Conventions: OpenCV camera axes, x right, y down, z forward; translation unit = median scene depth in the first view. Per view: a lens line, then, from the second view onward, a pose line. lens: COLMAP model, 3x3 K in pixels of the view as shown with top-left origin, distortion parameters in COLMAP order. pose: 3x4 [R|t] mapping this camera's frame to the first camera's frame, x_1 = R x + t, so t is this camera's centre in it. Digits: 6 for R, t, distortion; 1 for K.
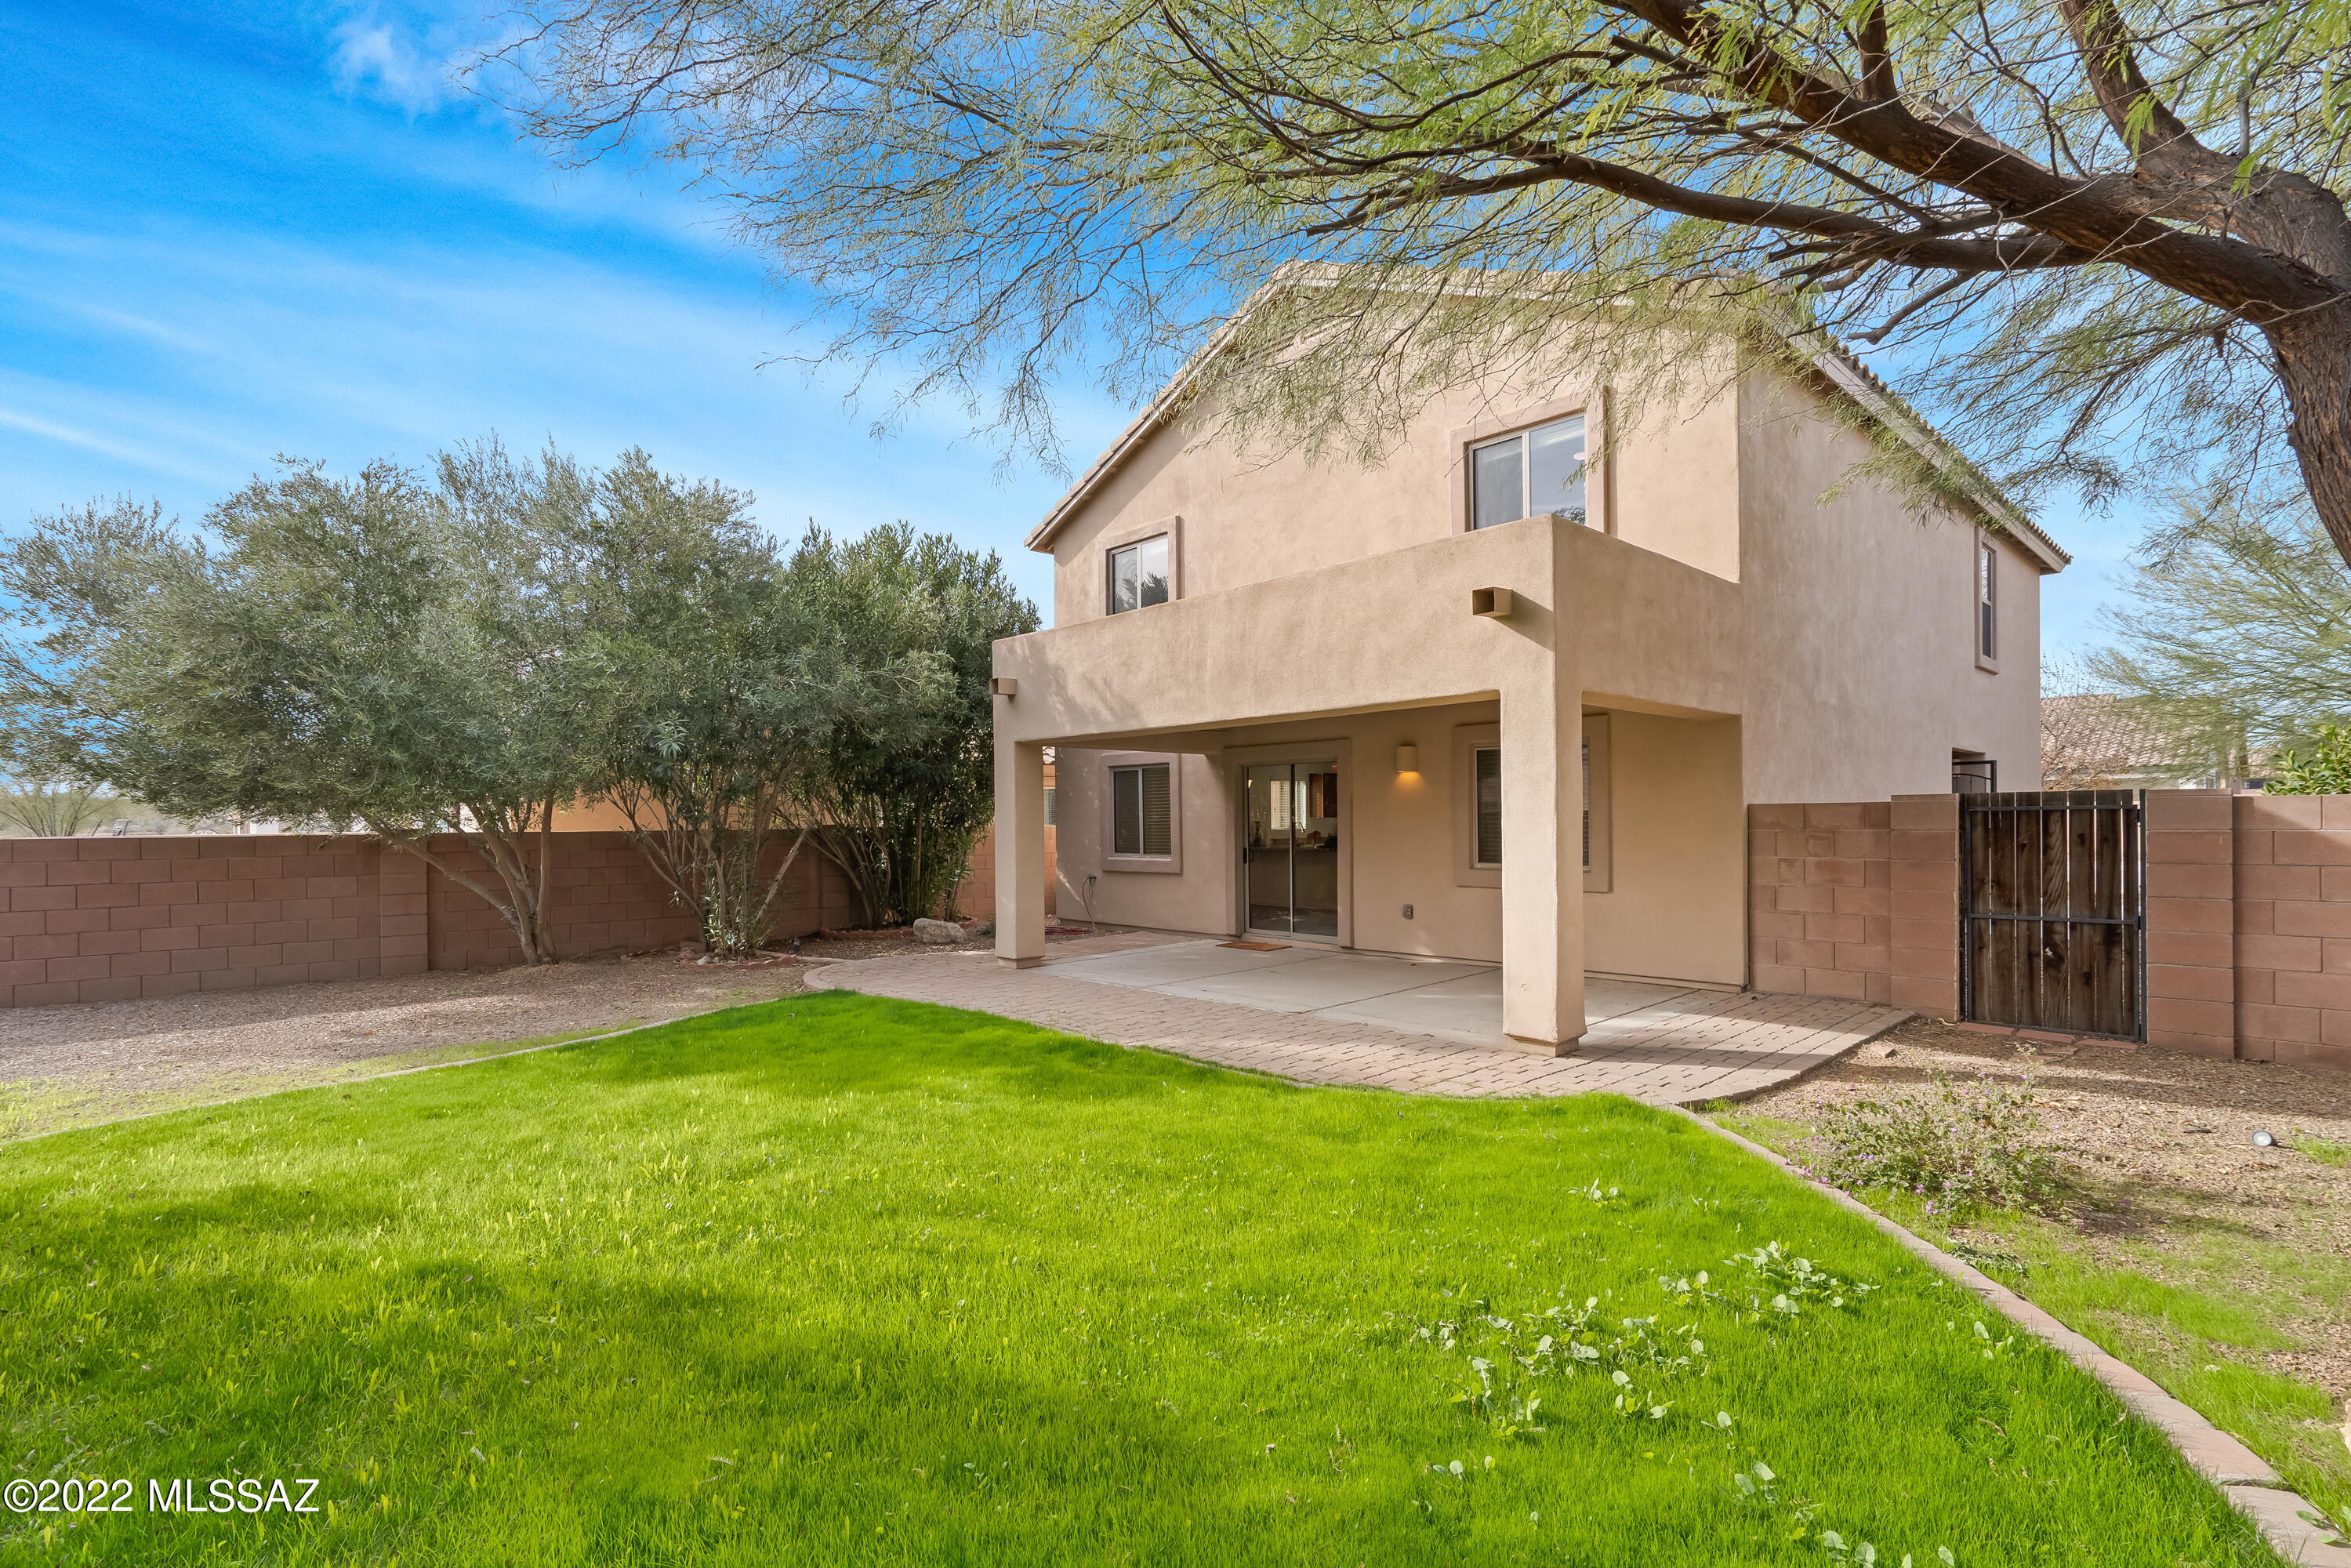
lens RADIAL K [[1090.0, 0, 1177.0], [0, 1090.0, 816.9], [0, 0, 1]] dist [-0.002321, 0.000440]
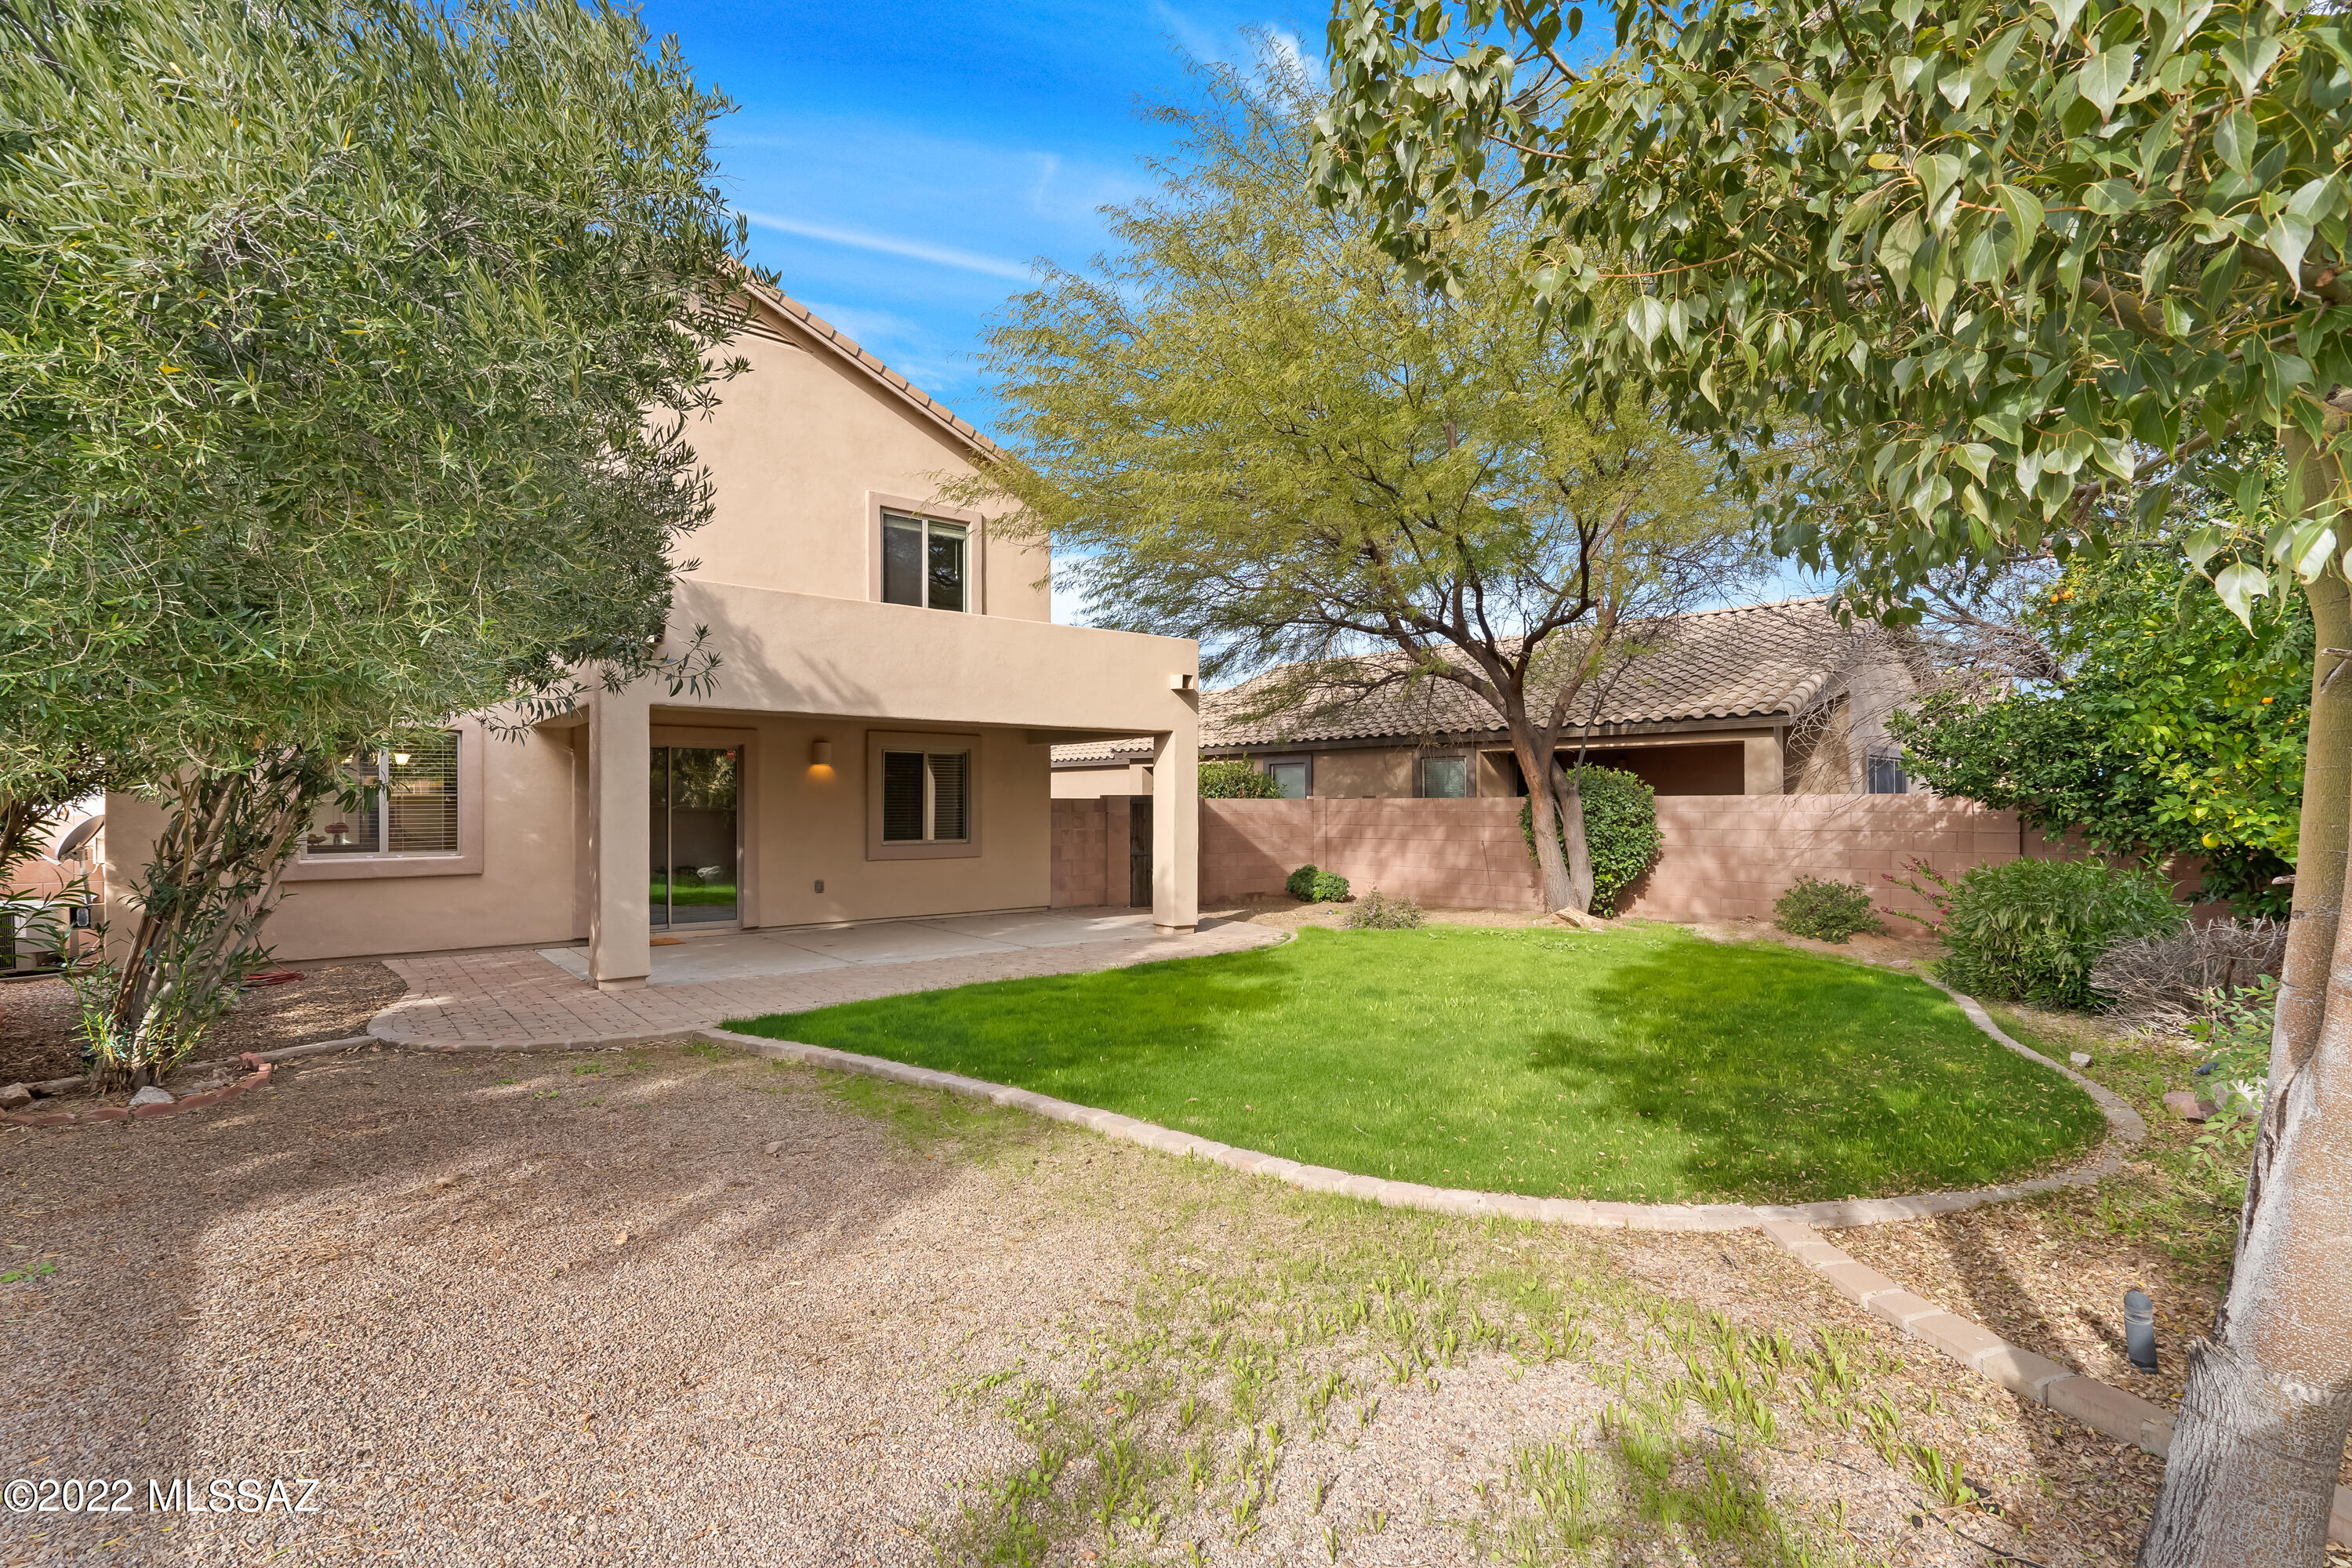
lens RADIAL K [[1090.4, 0, 1177.5], [0, 1090.4, 816.9], [0, 0, 1]] dist [-0.002321, 0.000440]
pose [[0.025576, -0.000090, 0.999673, -0.961778], [-0.002803, 0.999996, 0.000161, 0.012611], [-0.999669, -0.002806, 0.025575, 0.612546]]
